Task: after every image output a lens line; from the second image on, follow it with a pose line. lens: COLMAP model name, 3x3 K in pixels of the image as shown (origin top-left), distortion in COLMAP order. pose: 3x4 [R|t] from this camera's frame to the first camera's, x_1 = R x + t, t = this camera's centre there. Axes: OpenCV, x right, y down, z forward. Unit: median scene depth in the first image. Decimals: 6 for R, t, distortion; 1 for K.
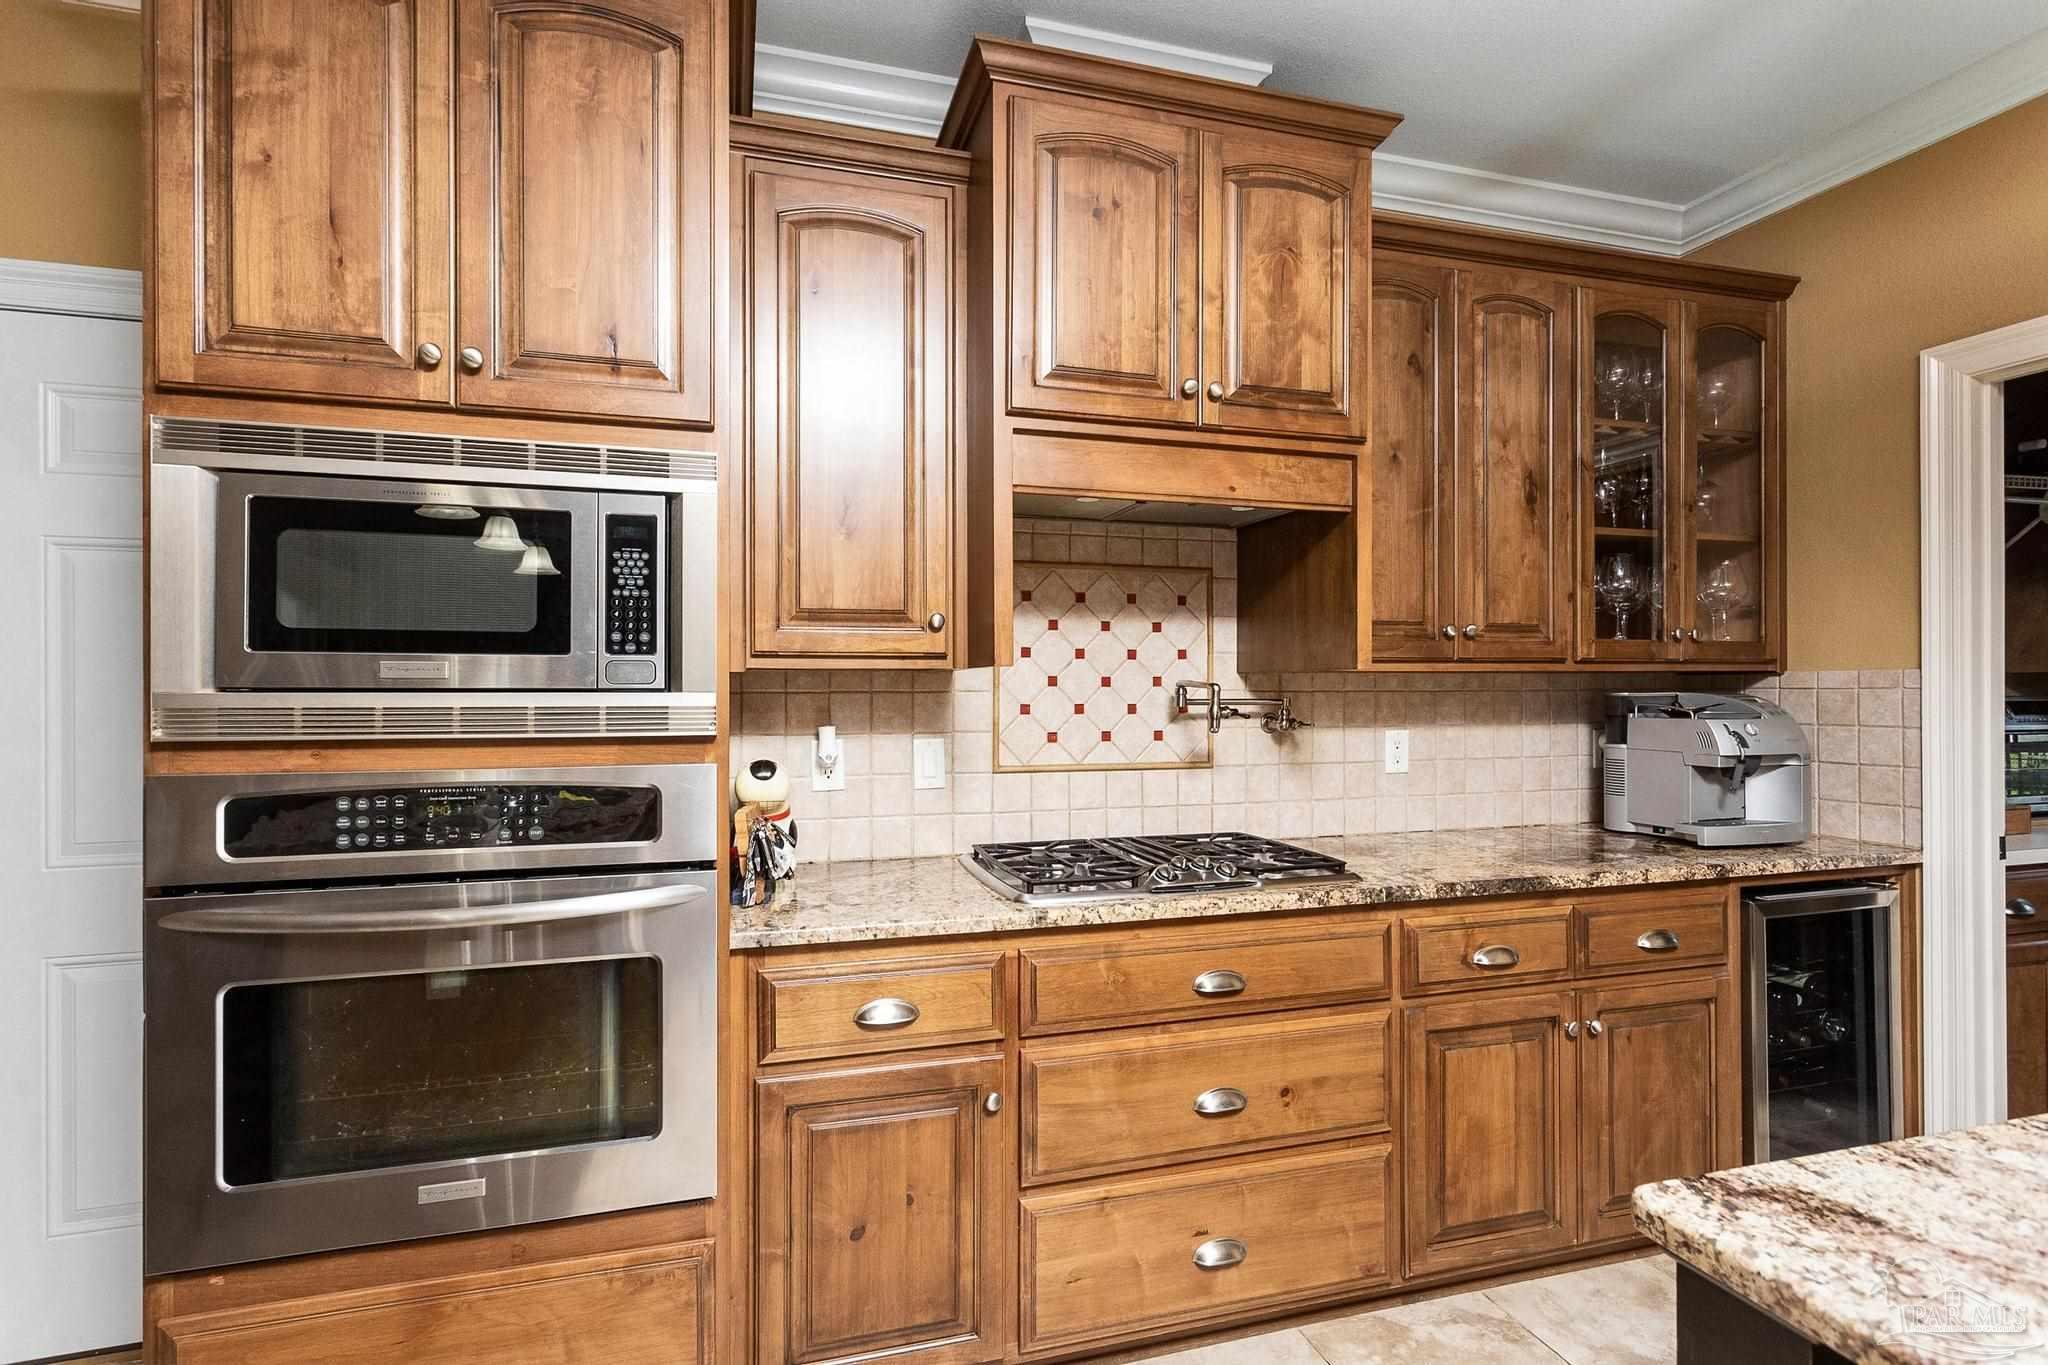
lens RADIAL K [[992.5, 0, 1023.6], [0, 992.5, 684.4], [0, 0, 1]] dist [0.003522, 0.000834]
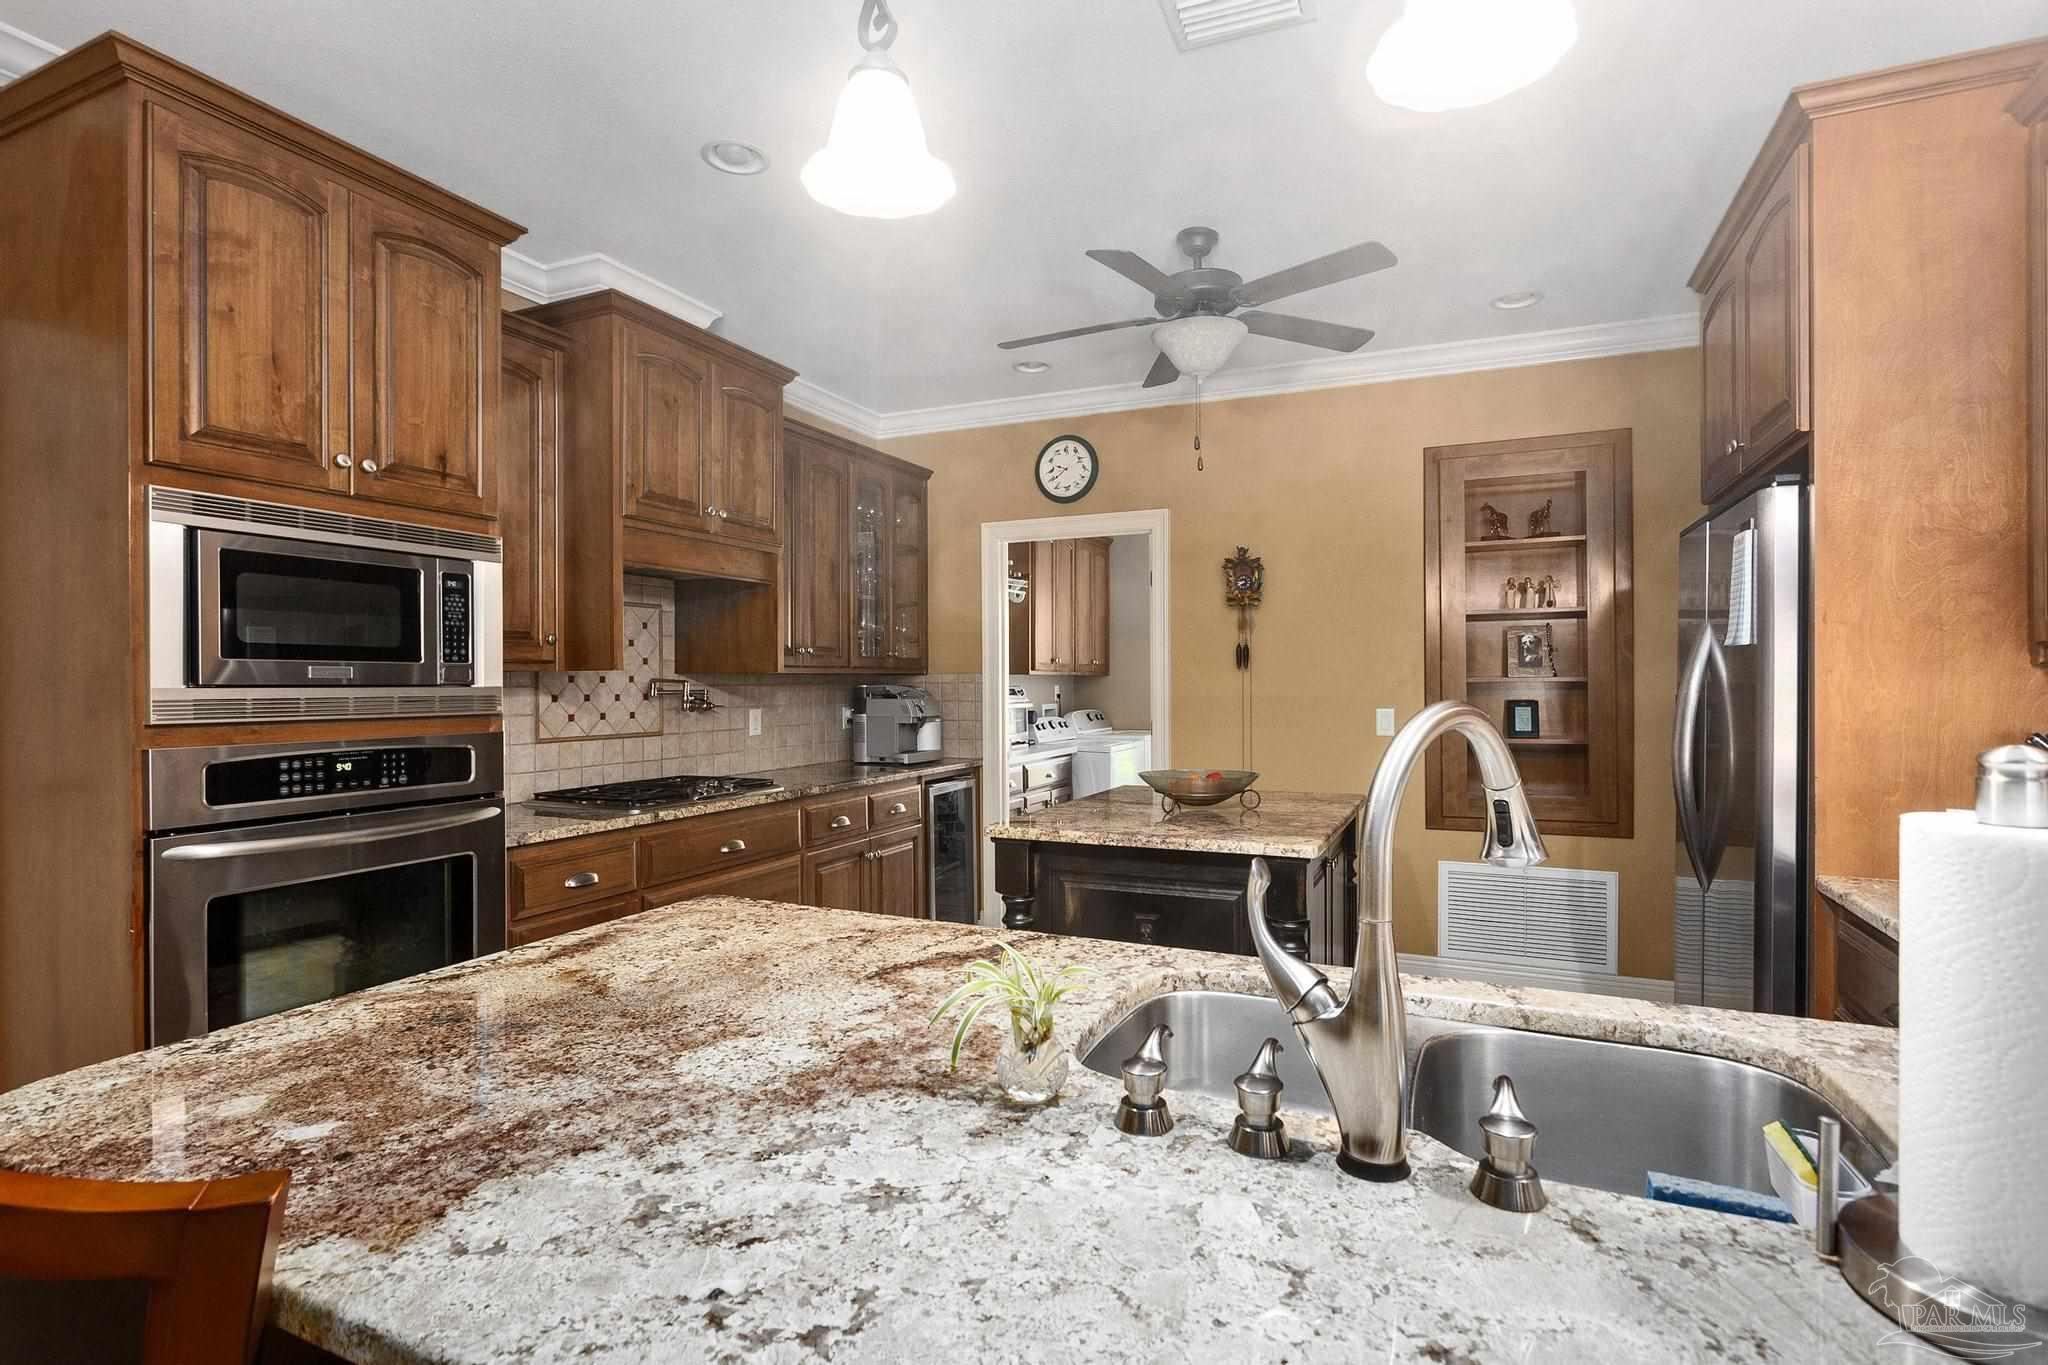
lens RADIAL K [[990.4, 0, 1025.8], [0, 990.4, 685.9], [0, 0, 1]] dist [0.001043, -0.000582]
pose [[0.654208, -0.005015, 0.756298, -1.023762], [0.000528, 0.999981, 0.006174, -0.002916], [-0.756315, -0.003639, 0.654198, -0.727455]]
